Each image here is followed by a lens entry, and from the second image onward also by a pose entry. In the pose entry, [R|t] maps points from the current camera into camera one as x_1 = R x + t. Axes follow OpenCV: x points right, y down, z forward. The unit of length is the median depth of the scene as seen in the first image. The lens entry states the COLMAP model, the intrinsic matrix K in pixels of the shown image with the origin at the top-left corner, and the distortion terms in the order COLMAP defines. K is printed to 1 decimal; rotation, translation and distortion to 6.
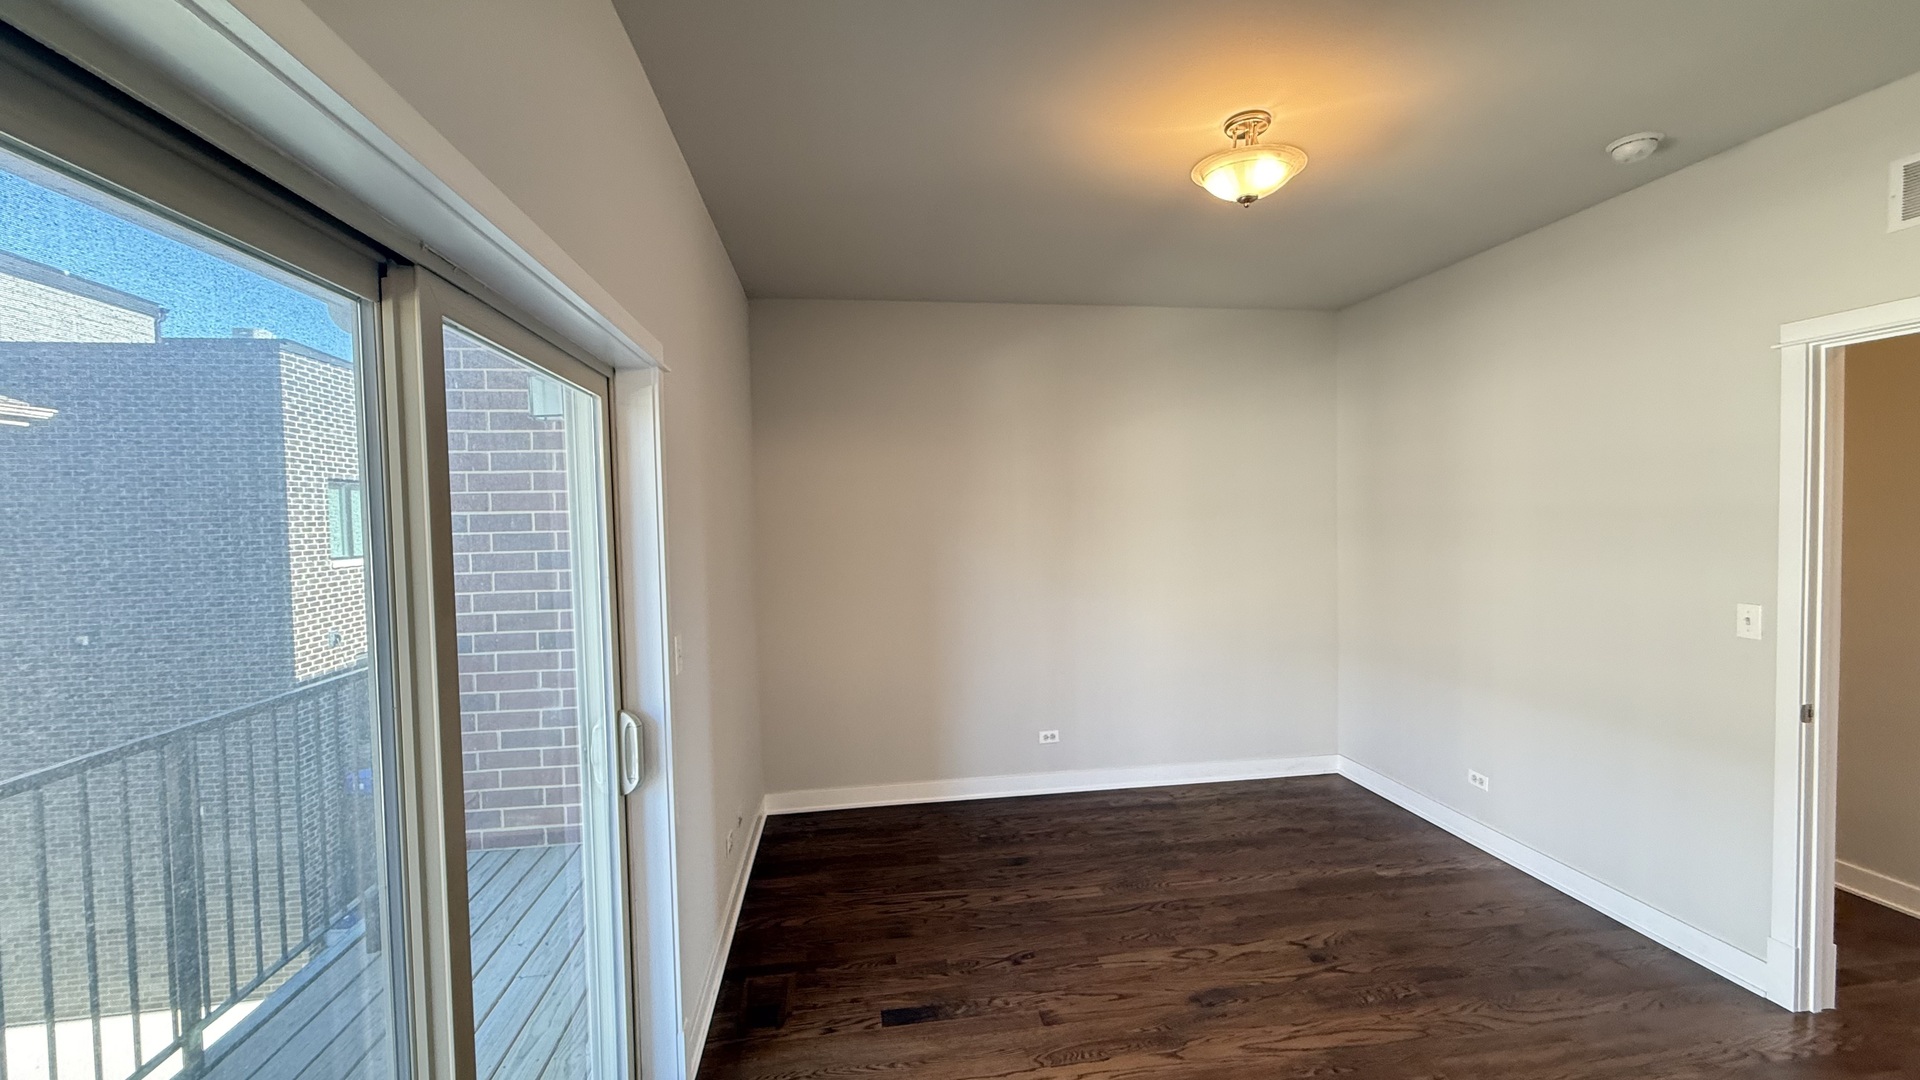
lens RADIAL K [[769.6, 0, 959.2], [0, 769.6, 540.9], [0, 0, 1]] dist [0.000526, -0.000706]
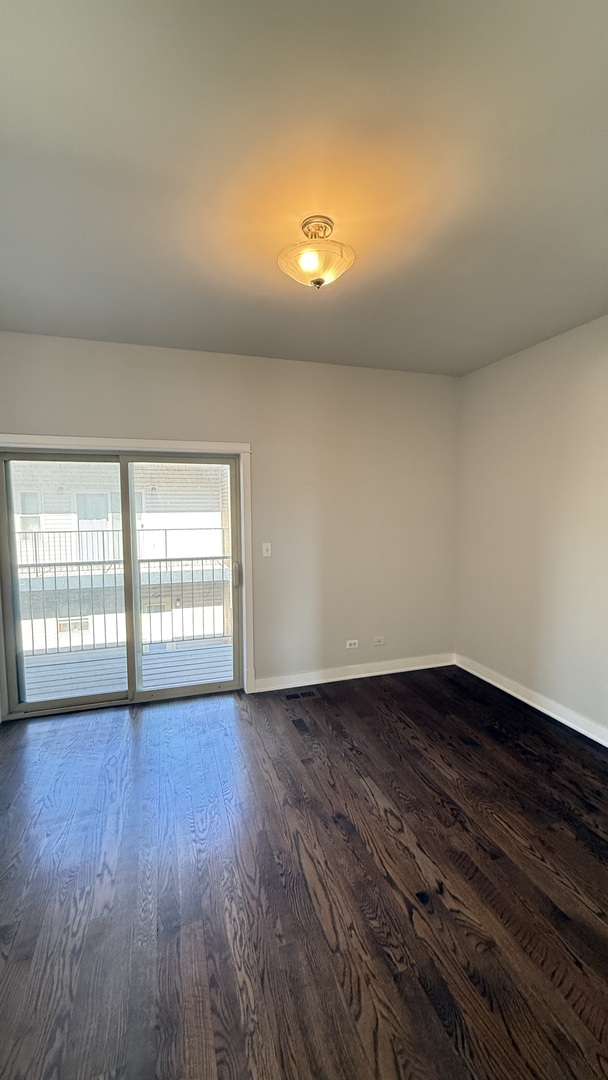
lens RADIAL K [[432.9, 0, 304.6], [0, 432.9, 537.2], [0, 0, 1]] dist [0.000526, -0.000706]
pose [[0.163089, 0.093270, -0.982193, 0.988667], [-0.028361, 0.995553, 0.089830, -0.038806], [0.986204, 0.013206, 0.165009, 0.696202]]
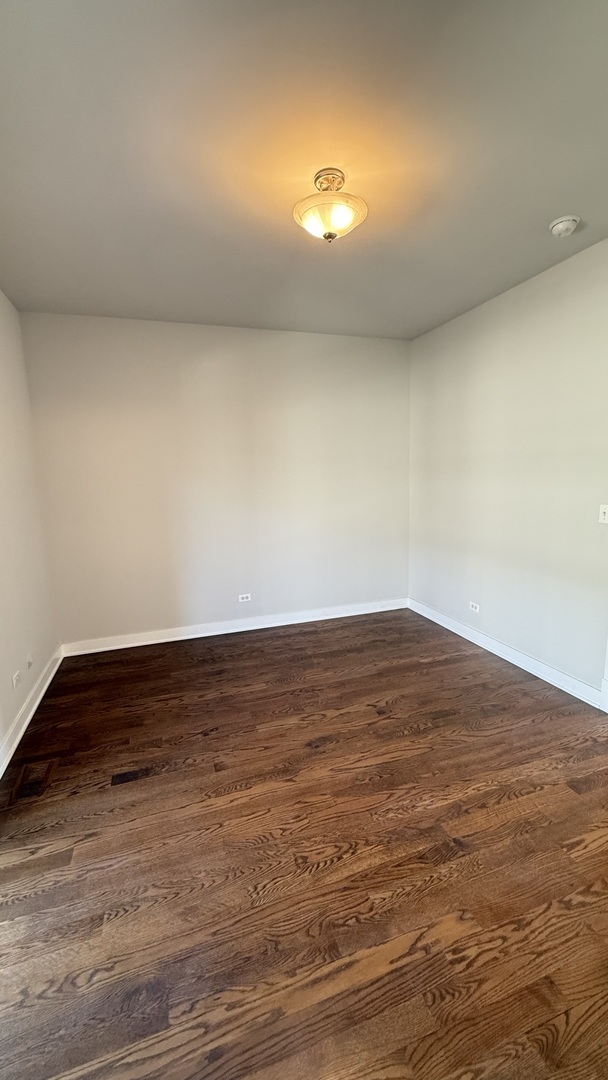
lens RADIAL K [[432.9, 0, 303.8], [0, 432.9, 540.7], [0, 0, 1]] dist [0.000526, -0.000706]
pose [[0.983967, -0.037295, 0.174408, 0.130352], [0.016056, 0.992445, 0.121639, 0.028223], [-0.177627, -0.116888, 0.977131, 0.106610]]
